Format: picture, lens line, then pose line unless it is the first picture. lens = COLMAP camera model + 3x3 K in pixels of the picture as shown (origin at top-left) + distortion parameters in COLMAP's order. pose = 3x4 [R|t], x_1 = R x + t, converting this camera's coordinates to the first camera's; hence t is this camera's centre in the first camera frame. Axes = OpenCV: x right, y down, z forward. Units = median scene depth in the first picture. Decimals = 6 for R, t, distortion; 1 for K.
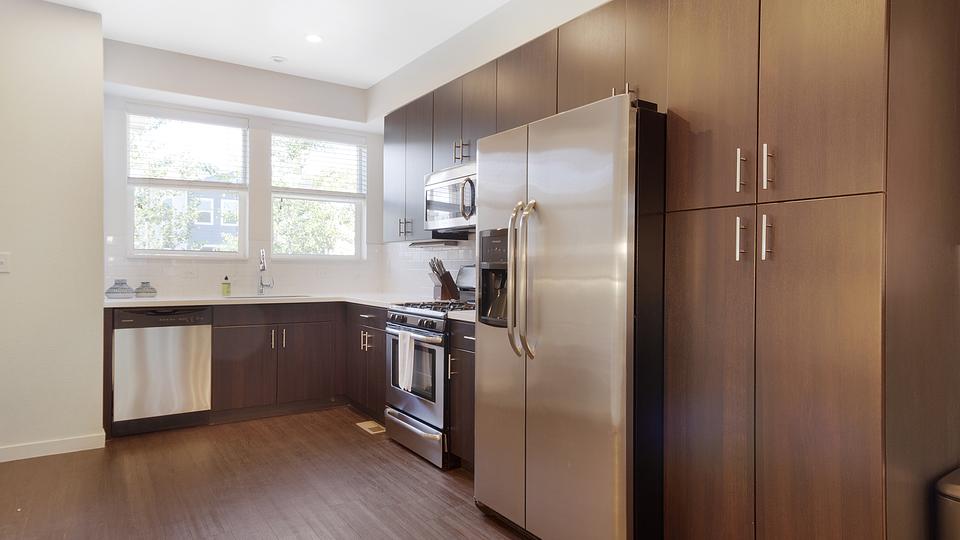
lens RADIAL K [[546.5, 0, 479.1], [0, 546.5, 268.5], [0, 0, 1]] dist [0.002866, 0.000526]
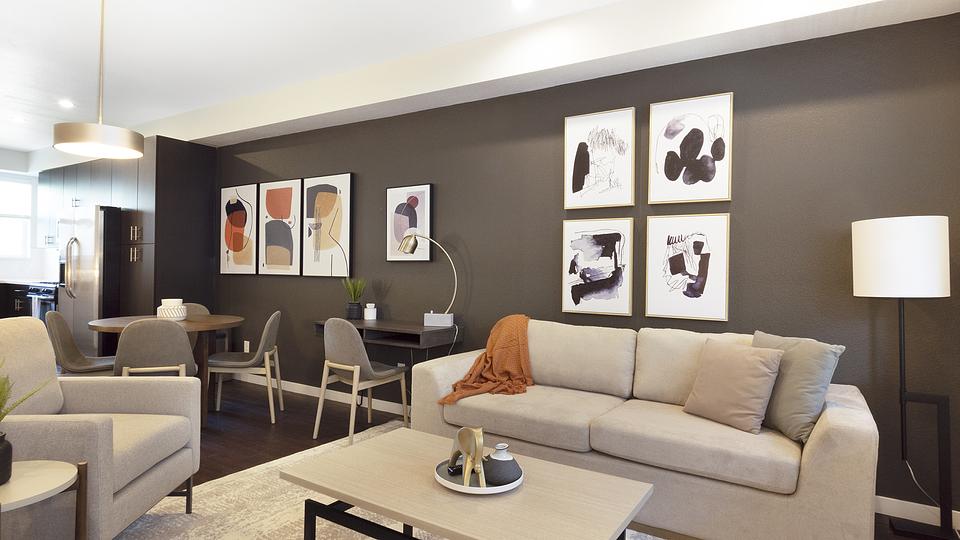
lens RADIAL K [[546.5, 0, 479.8], [0, 546.5, 267.1], [0, 0, 1]] dist [0.002866, 0.000526]
pose [[0.924328, 0.009519, 0.381481, 0.573613], [-0.006874, 0.999942, -0.008297, 0.019129], [-0.381538, 0.005046, 0.924339, -1.386234]]
